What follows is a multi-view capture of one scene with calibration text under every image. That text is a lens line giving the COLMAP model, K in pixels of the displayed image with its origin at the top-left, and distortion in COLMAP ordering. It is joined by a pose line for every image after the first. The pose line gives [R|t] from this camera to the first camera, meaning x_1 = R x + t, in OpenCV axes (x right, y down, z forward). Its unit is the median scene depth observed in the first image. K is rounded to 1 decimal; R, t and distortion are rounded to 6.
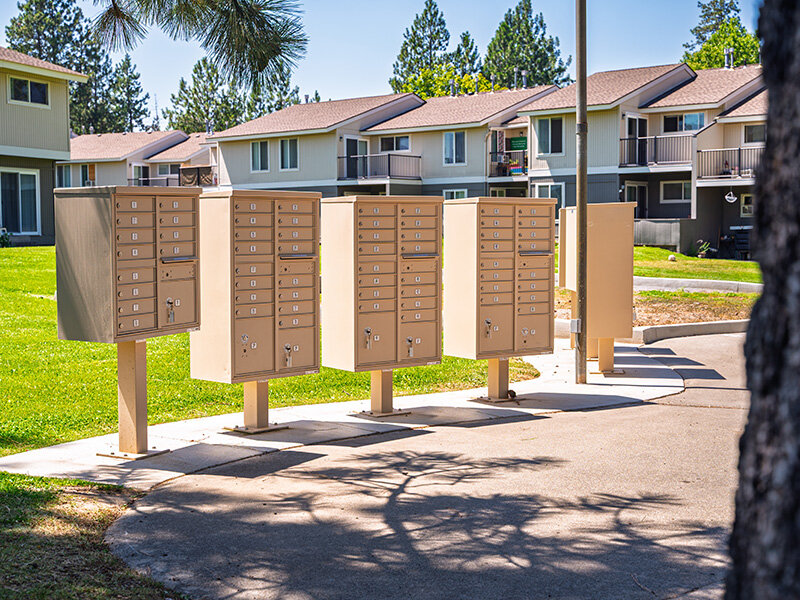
lens RADIAL K [[1098.2, 0, 401.1], [0, 1098.2, 299.5], [0, 0, 1]] dist [-0.004770, 0.000000]
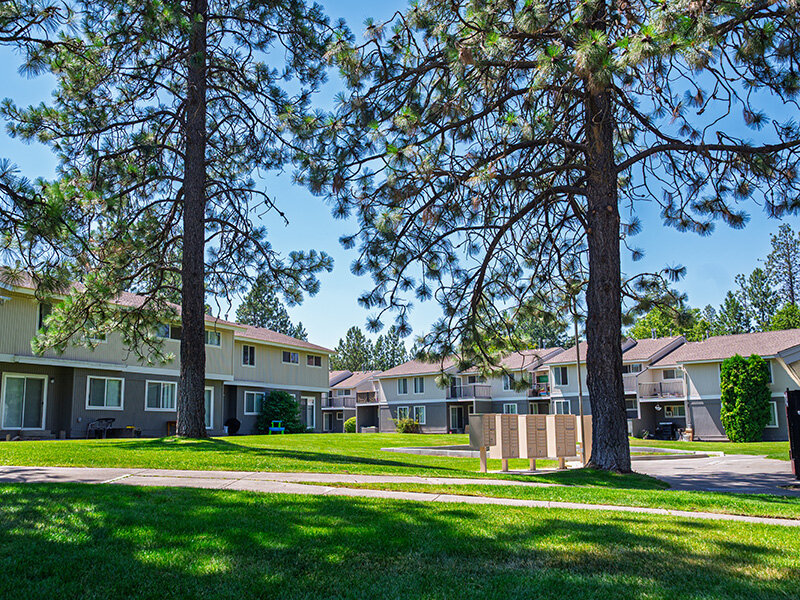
lens RADIAL K [[734.6, 0, 393.8], [0, 734.6, 306.8], [0, 0, 1]] dist [0.008898, 0.000000]
pose [[0.996683, -0.018590, -0.079235, -0.043856], [0.000387, 0.974635, -0.223798, 0.018031], [0.081386, 0.223025, 0.971409, -0.255091]]
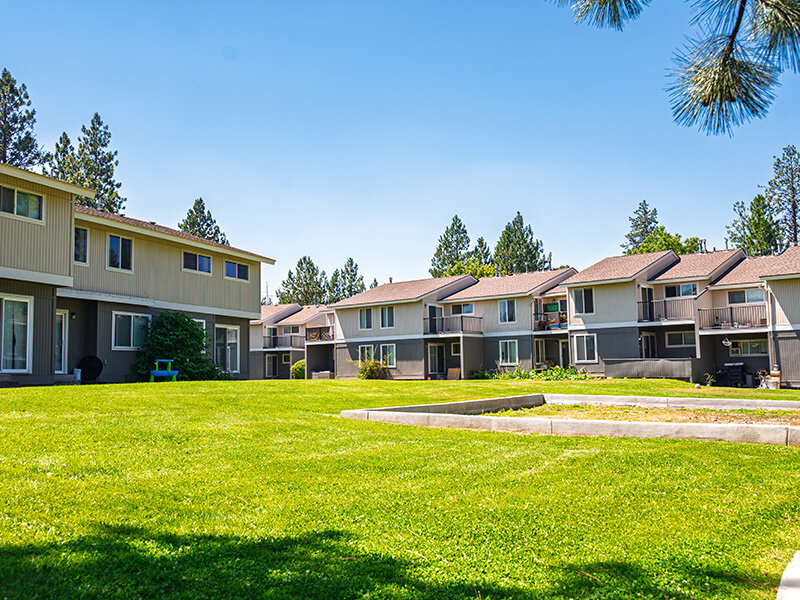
lens RADIAL K [[734.6, 0, 394.5], [0, 734.6, 299.4], [0, 0, 1]] dist [0.008898, 0.000000]
pose [[0.999779, -0.010623, -0.018166, -0.076177], [0.007525, 0.986631, -0.162799, 0.001194], [0.019652, 0.162626, 0.986492, 0.050566]]
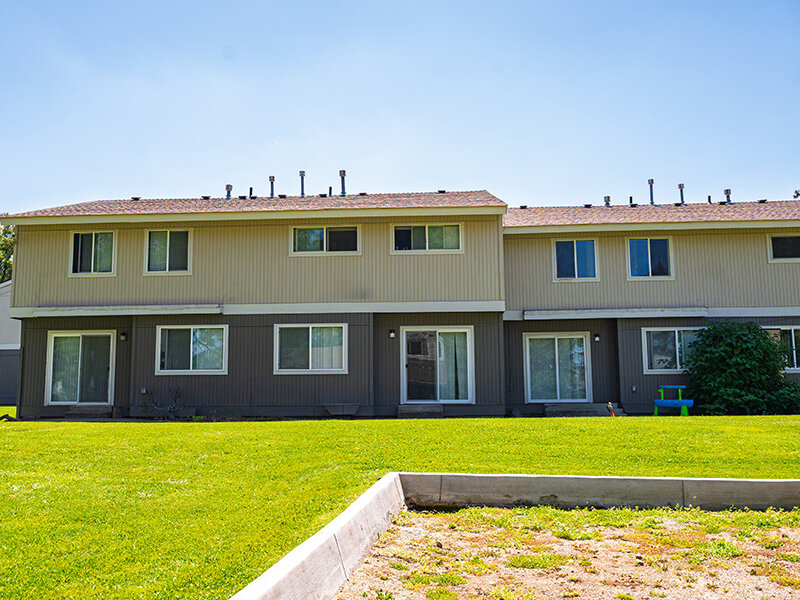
lens RADIAL K [[734.6, 0, 398.7], [0, 734.6, 296.1], [0, 0, 1]] dist [0.008898, 0.000000]
pose [[0.279986, -0.139046, -0.949881, 0.075842], [-0.055120, 0.985495, -0.160506, -0.016064], [0.958420, 0.097297, 0.268260, 0.282078]]
